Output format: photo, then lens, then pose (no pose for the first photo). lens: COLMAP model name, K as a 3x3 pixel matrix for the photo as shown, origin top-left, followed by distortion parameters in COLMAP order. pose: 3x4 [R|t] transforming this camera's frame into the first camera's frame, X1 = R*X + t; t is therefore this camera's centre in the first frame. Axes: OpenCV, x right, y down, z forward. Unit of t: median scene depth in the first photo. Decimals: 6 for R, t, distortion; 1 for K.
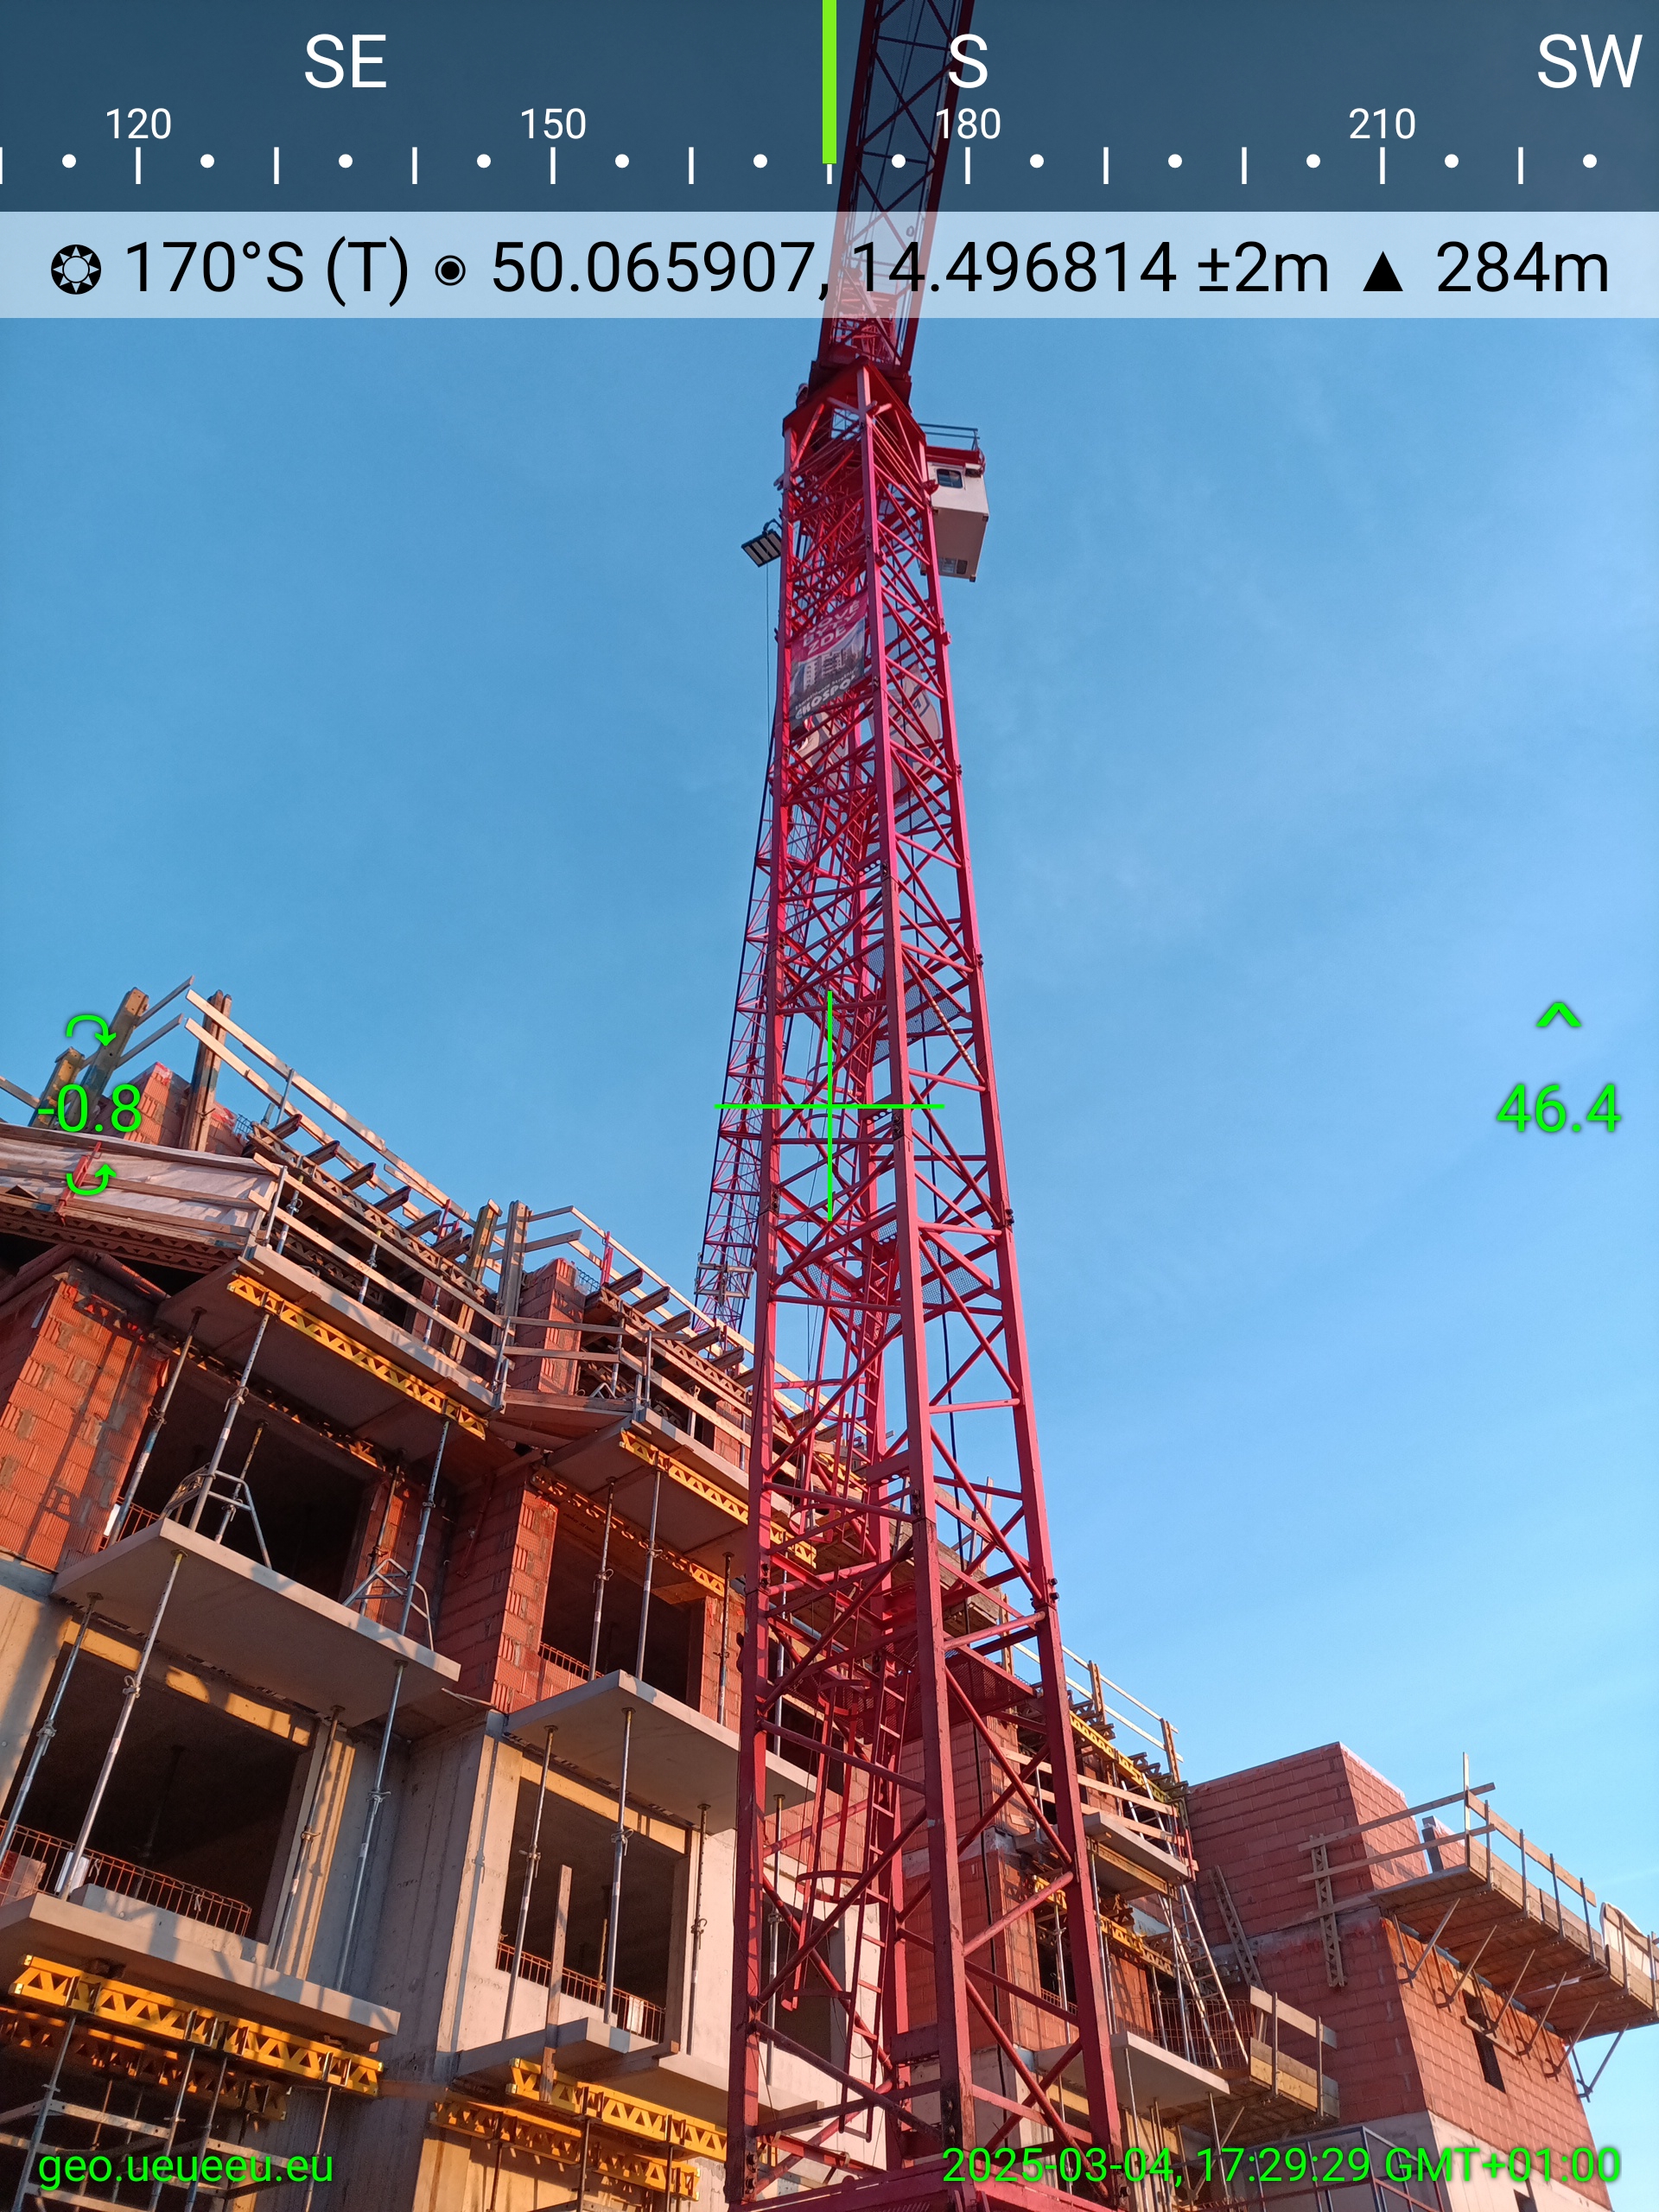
lens RADIAL K [[1631.6, 0, 835.0], [0, 1631.6, 1094.6], [0, 0, 1]] dist [0.069357, -0.066716]
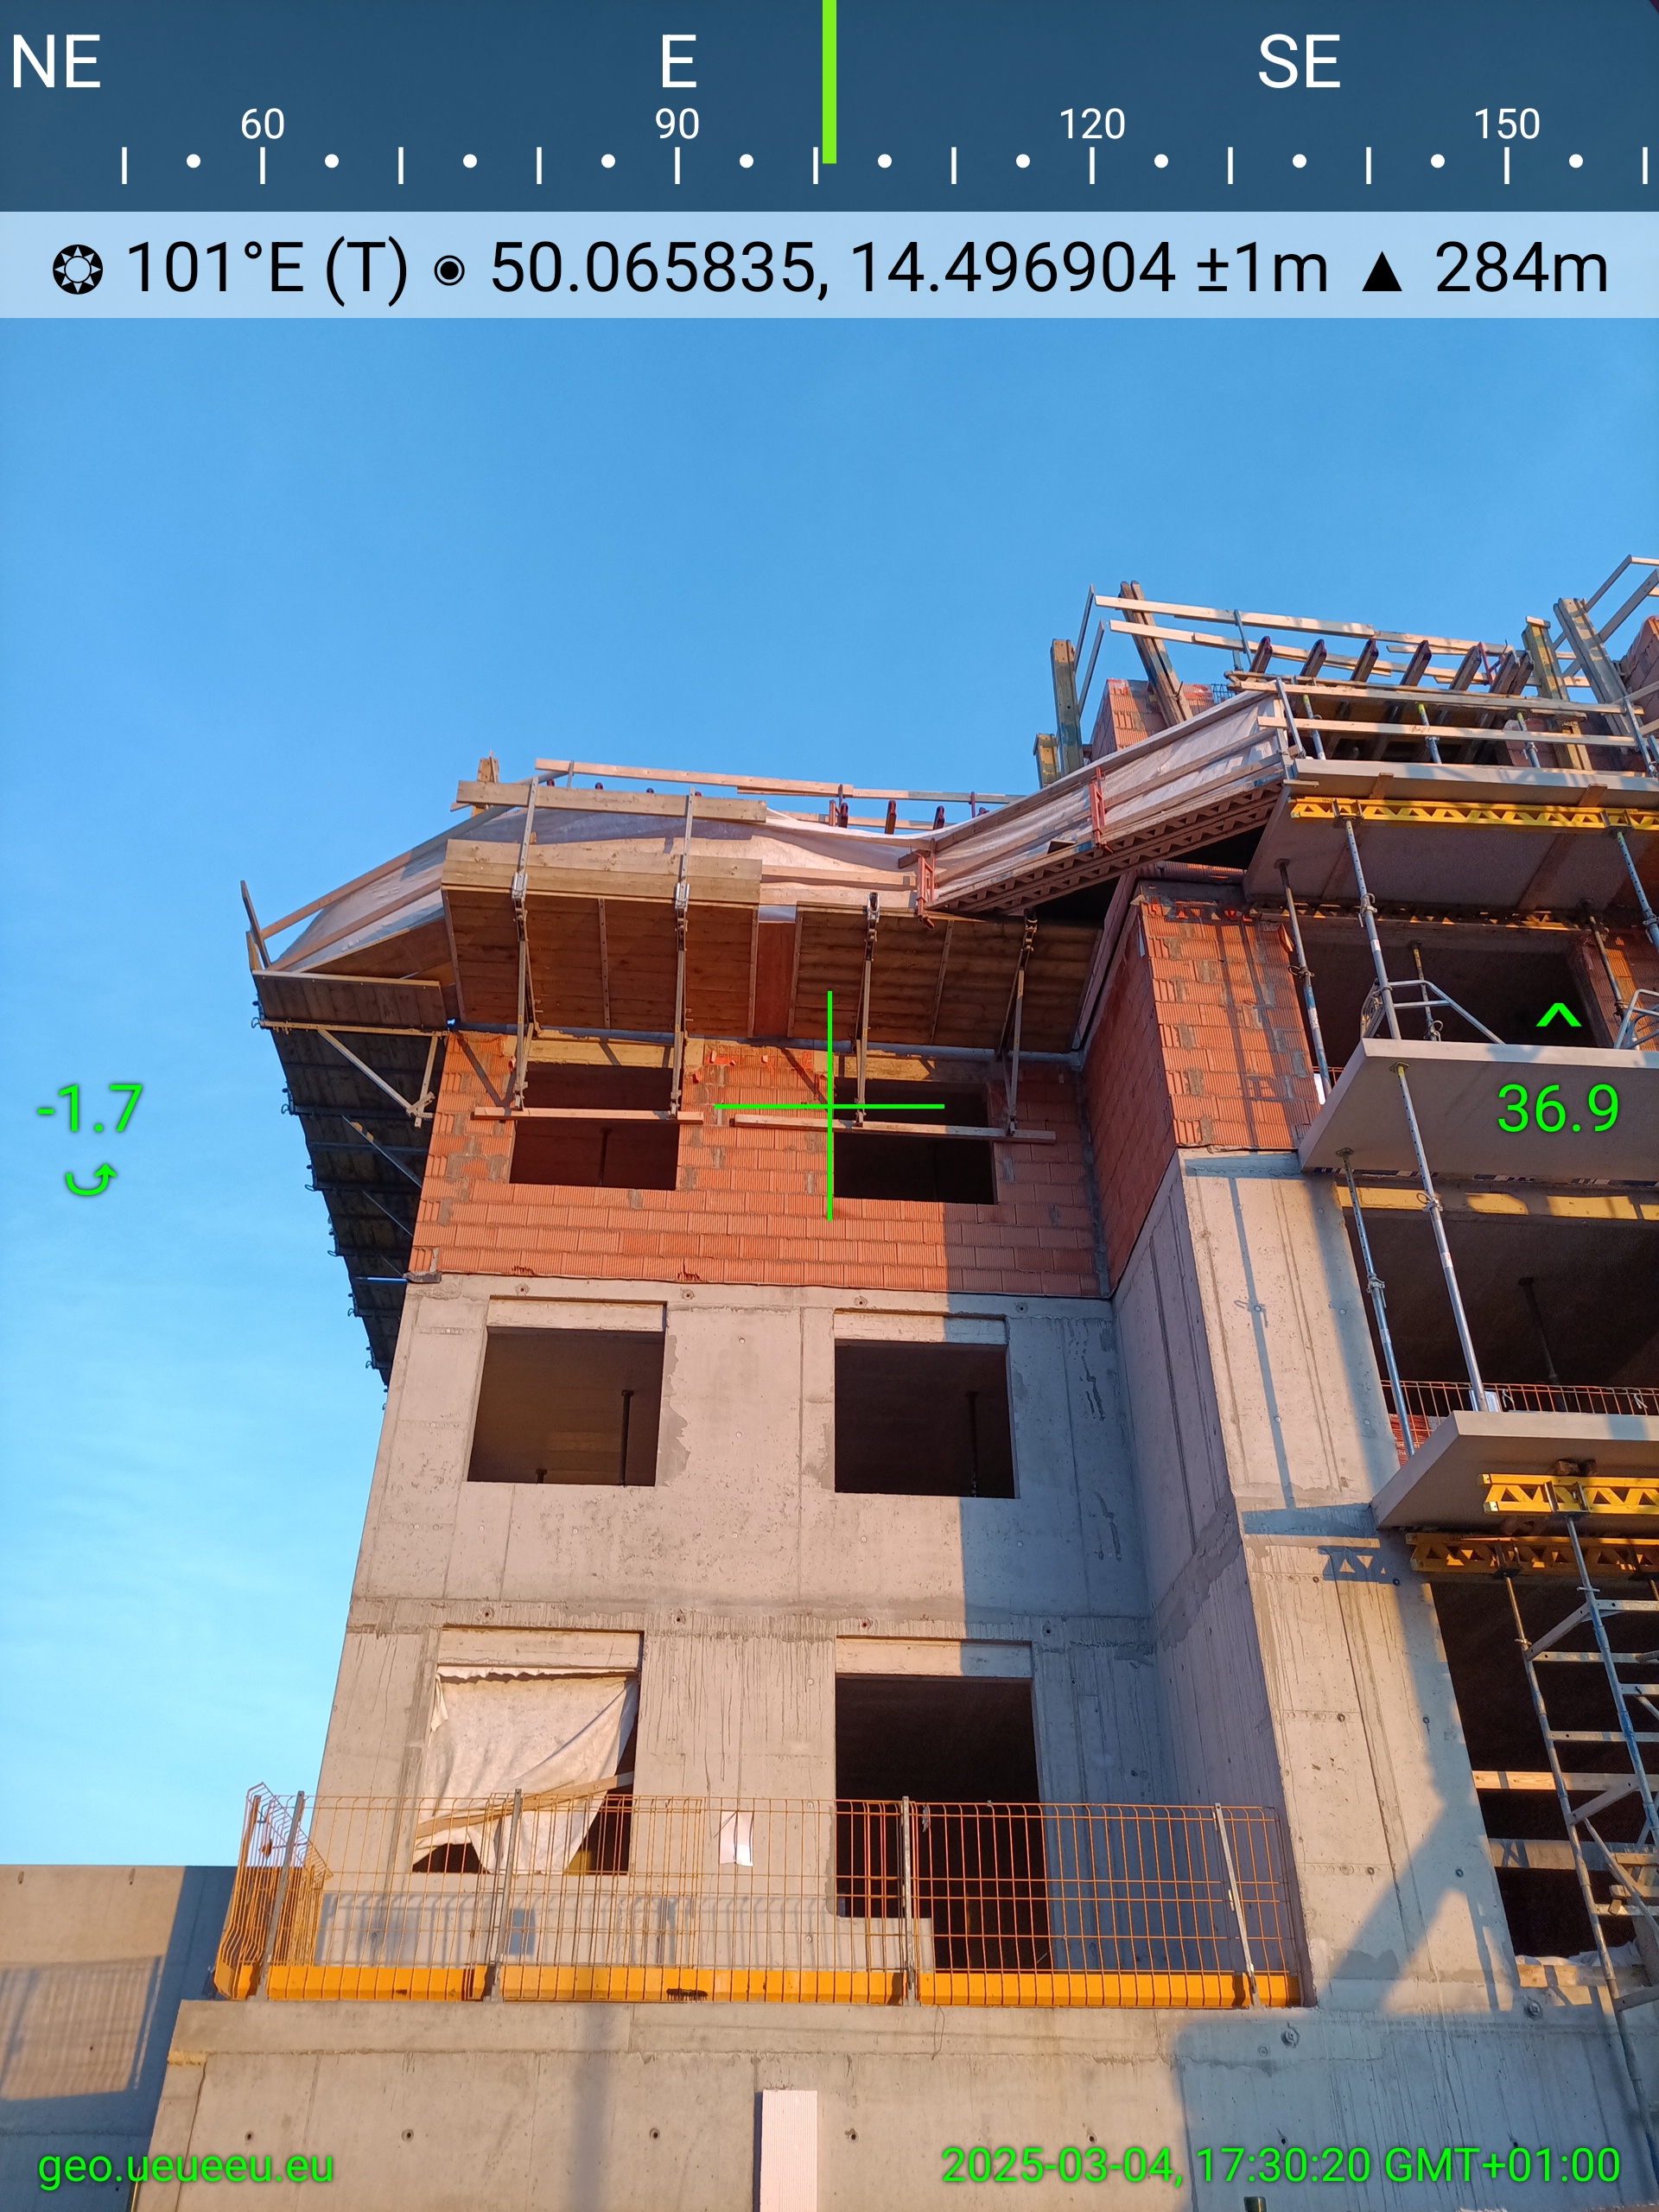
lens RADIAL K [[1631.6, 0, 835.0], [0, 1631.6, 1094.6], [0, 0, 1]] dist [0.069357, -0.066716]
pose [[0.675074, -0.433503, -0.596951, -0.066902], [0.531146, 0.847155, -0.014542, 0.114546], [0.512014, -0.307251, 0.802146, 0.111716]]
